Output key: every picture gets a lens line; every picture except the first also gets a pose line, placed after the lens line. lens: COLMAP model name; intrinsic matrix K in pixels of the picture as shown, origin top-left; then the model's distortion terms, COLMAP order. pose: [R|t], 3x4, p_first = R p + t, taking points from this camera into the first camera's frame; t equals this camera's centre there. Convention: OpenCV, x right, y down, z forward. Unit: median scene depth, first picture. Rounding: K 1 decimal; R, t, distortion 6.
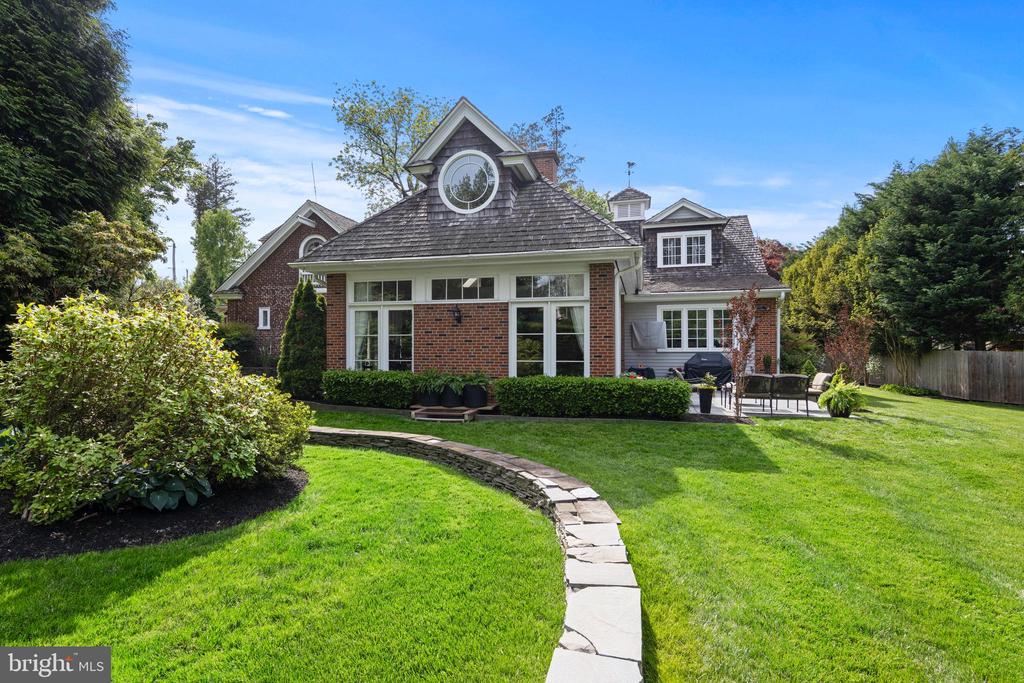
lens RADIAL K [[524.0, 0, 512.0], [0, 524.0, 341.5], [0, 0, 1]] dist [0.007070, -0.000088]
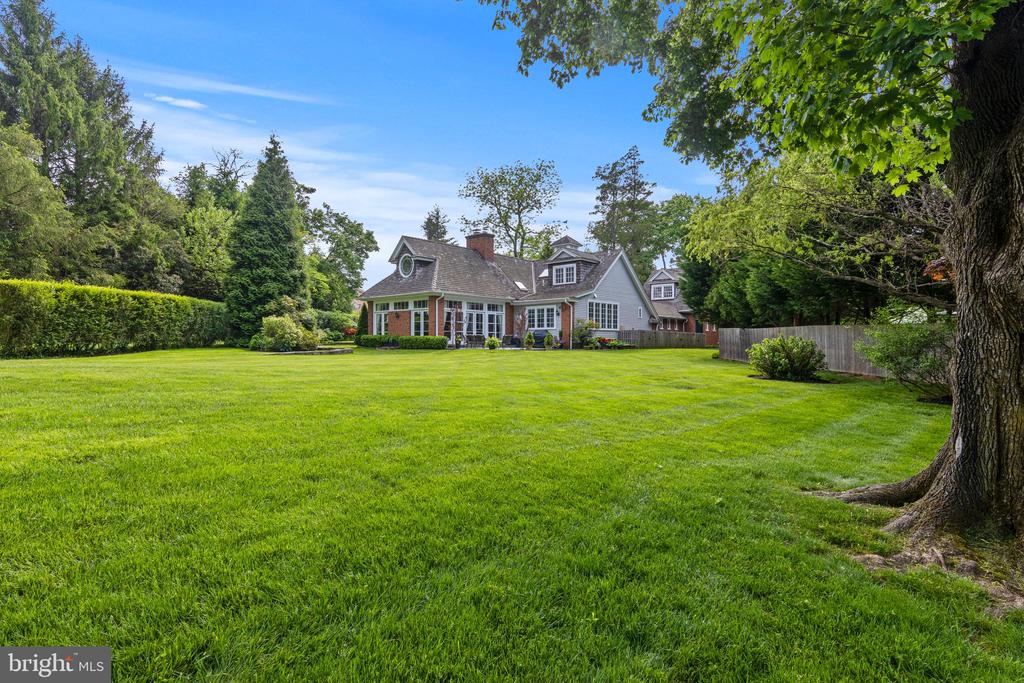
lens RADIAL K [[524.0, 0, 512.0], [0, 524.0, 341.5], [0, 0, 1]] dist [0.007070, -0.000088]
pose [[0.894379, -0.000042, -0.447310, 1.145711], [0.005212, 0.999933, 0.010327, 0.043541], [0.447280, -0.011568, 0.894319, -0.834306]]
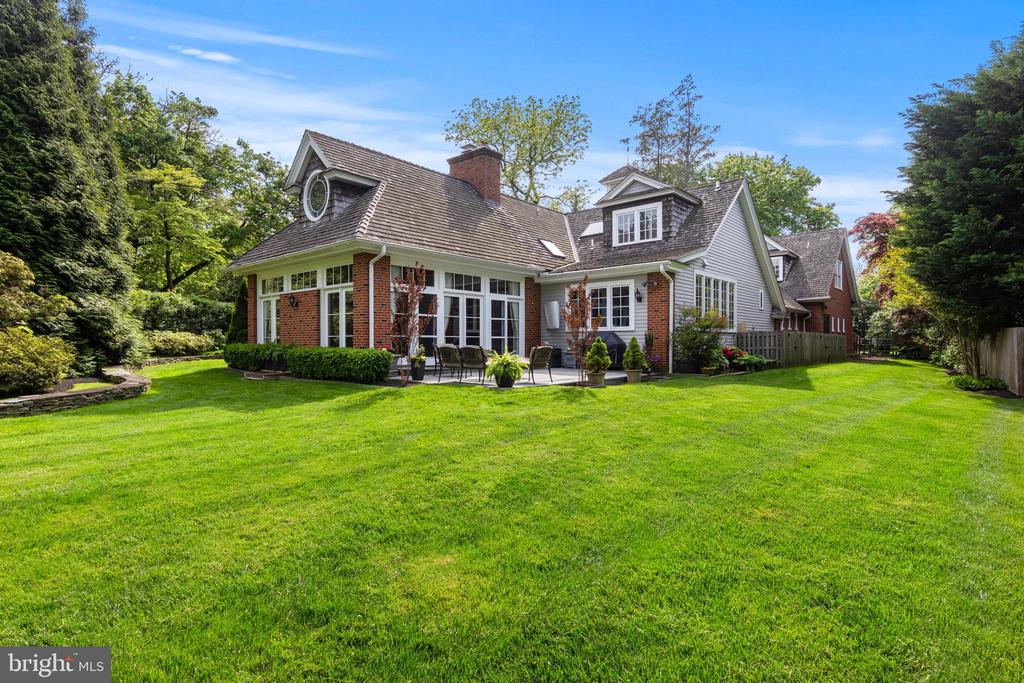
lens RADIAL K [[524.0, 0, 512.0], [0, 524.0, 341.5], [0, 0, 1]] dist [0.007070, -0.000088]
pose [[0.895215, -0.002667, -0.445626, 0.641044], [0.009099, 0.999883, 0.012294, 0.025064], [0.445541, -0.015061, 0.895135, 0.053868]]
